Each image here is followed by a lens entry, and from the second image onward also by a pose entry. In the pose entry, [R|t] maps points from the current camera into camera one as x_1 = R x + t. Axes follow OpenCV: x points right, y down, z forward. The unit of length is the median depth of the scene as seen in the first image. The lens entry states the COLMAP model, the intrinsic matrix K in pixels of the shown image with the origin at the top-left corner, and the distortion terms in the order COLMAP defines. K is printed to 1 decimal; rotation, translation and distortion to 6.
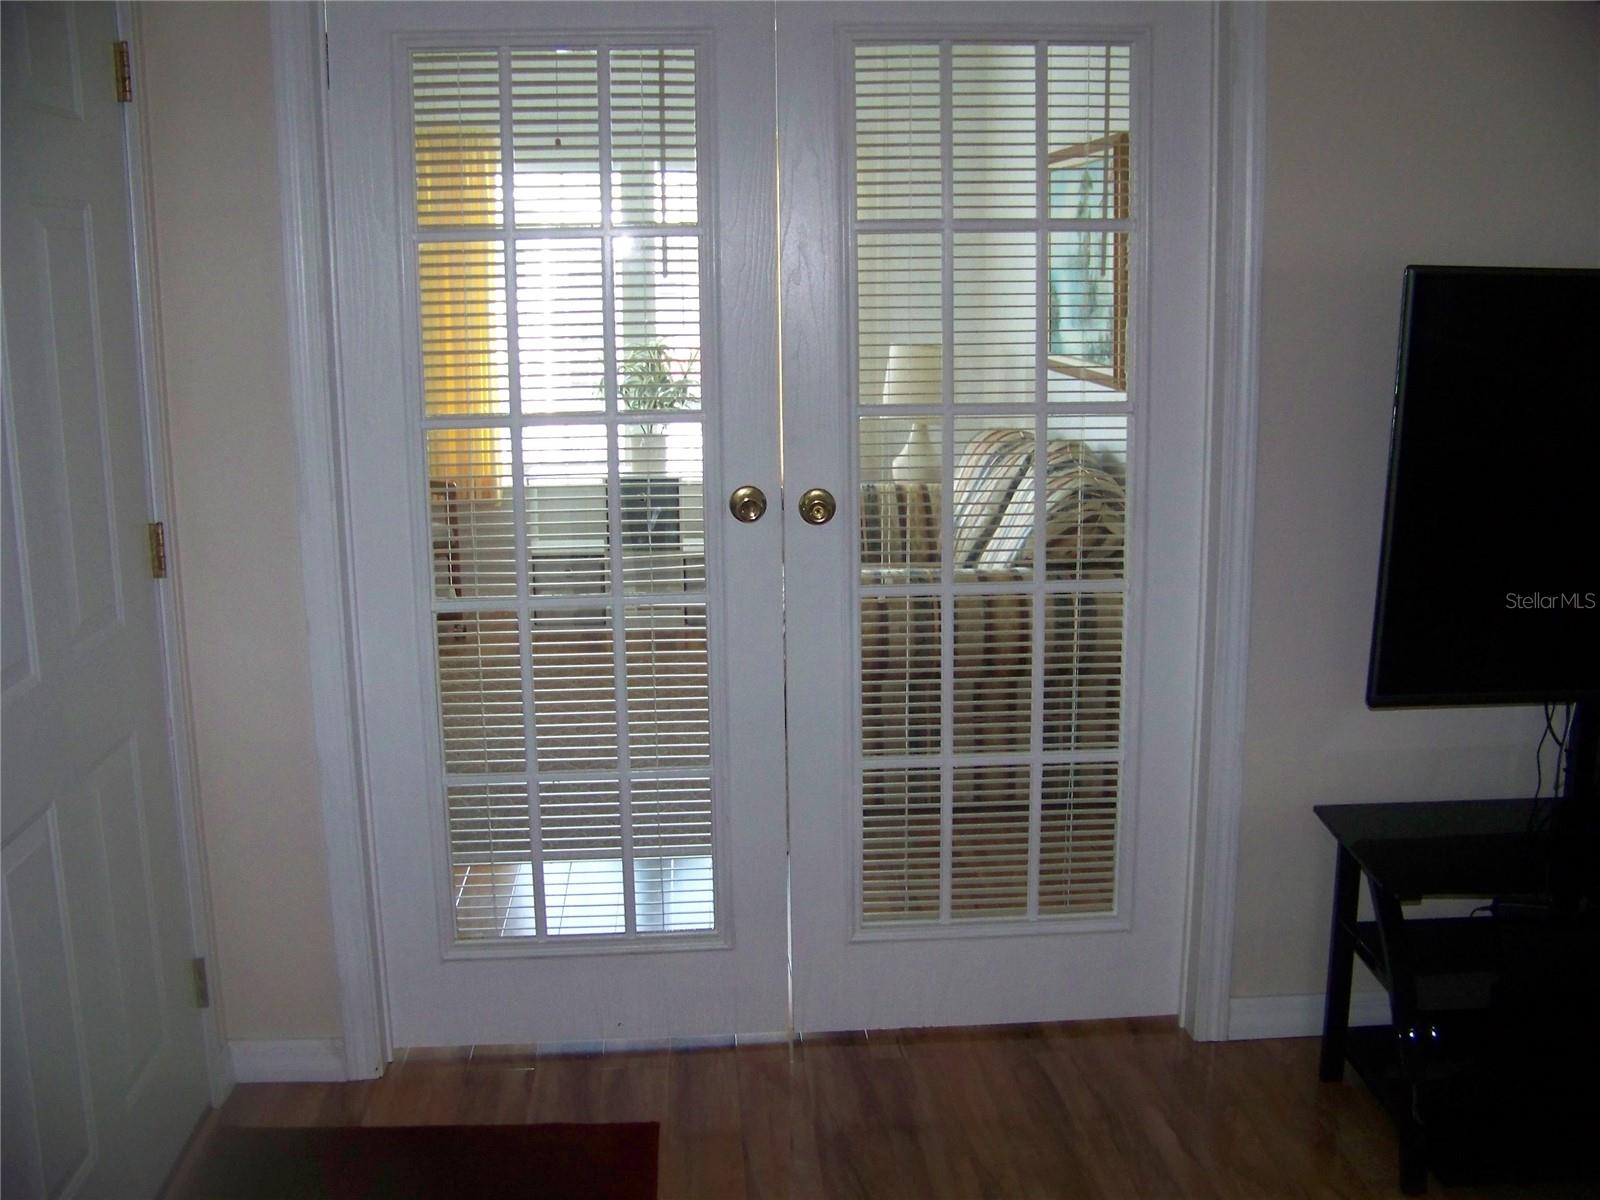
lens RADIAL K [[1712.7, 0, 800.0], [0, 1712.7, 600.0], [0, 0, 1]] dist [-0.254004, 0.343195]
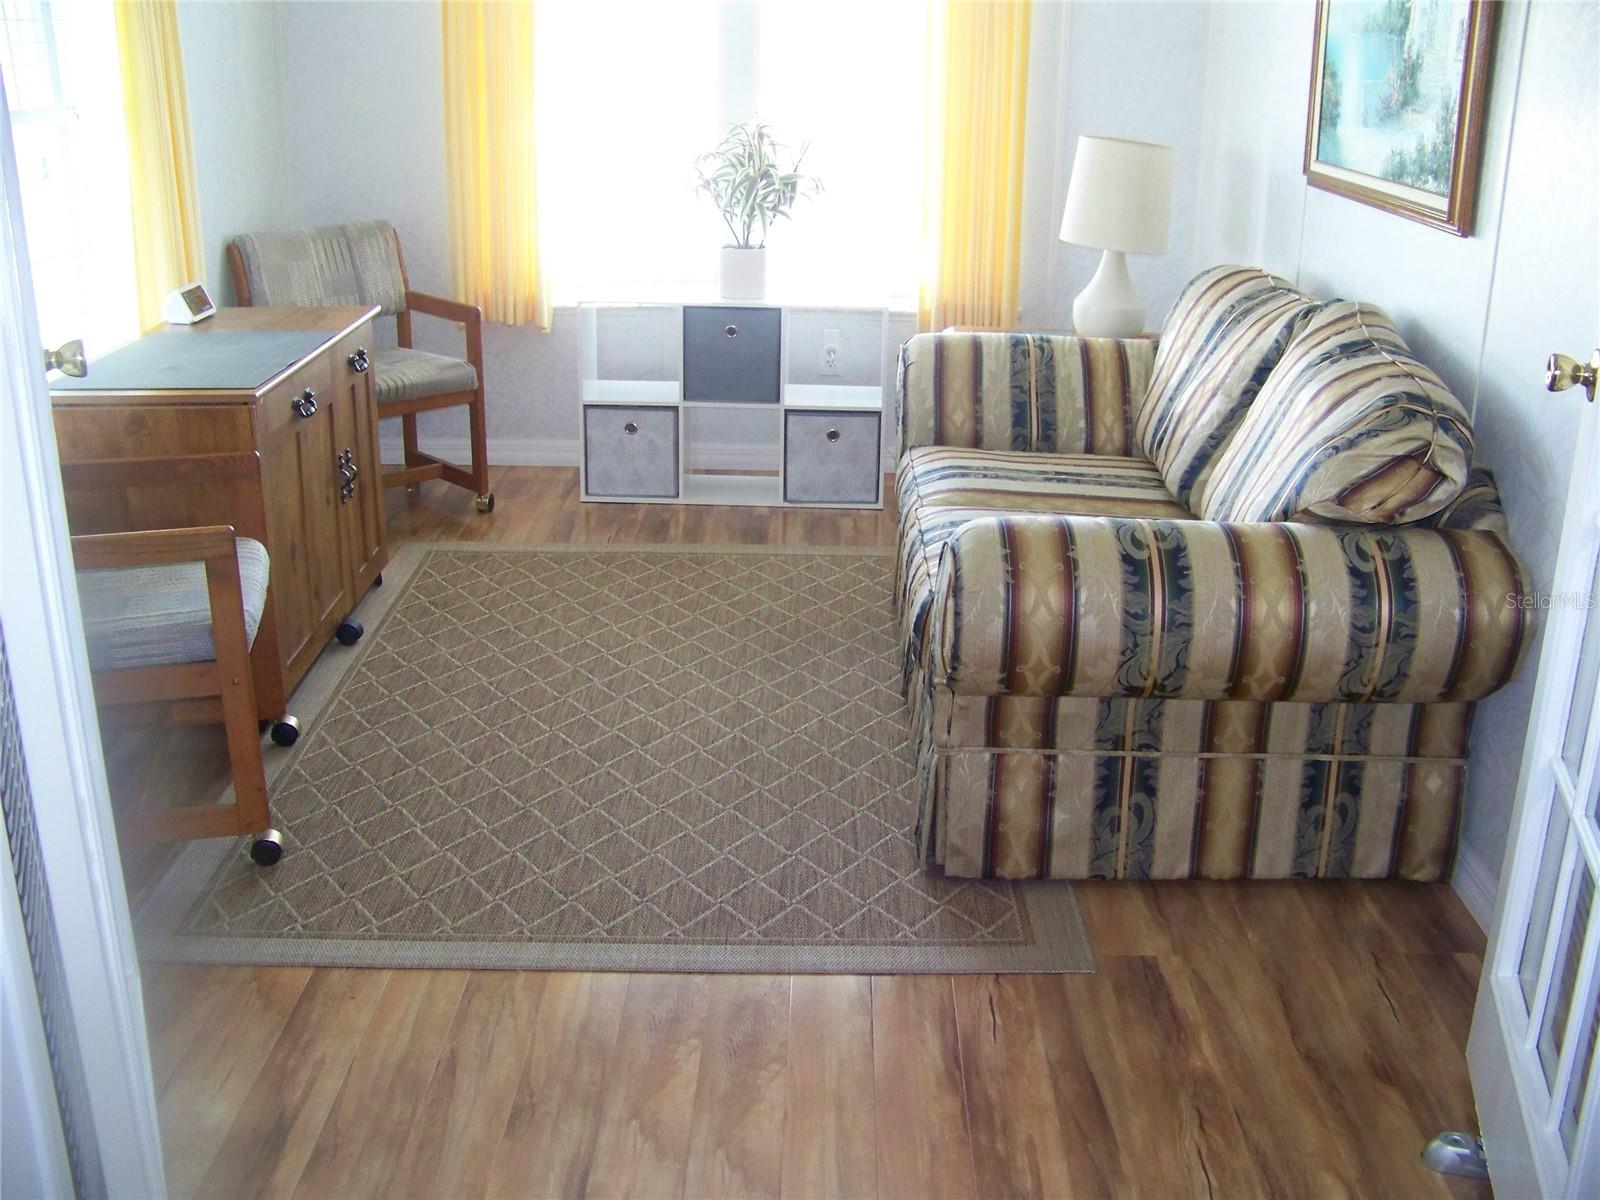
lens RADIAL K [[1712.7, 0, 800.0], [0, 1712.7, 600.0], [0, 0, 1]] dist [-0.254004, 0.343195]
pose [[0.995856, 0.039671, -0.081831, 0.002386], [-0.028200, 0.990191, 0.136848, -0.058474], [0.086458, -0.133974, 0.987206, 0.315443]]
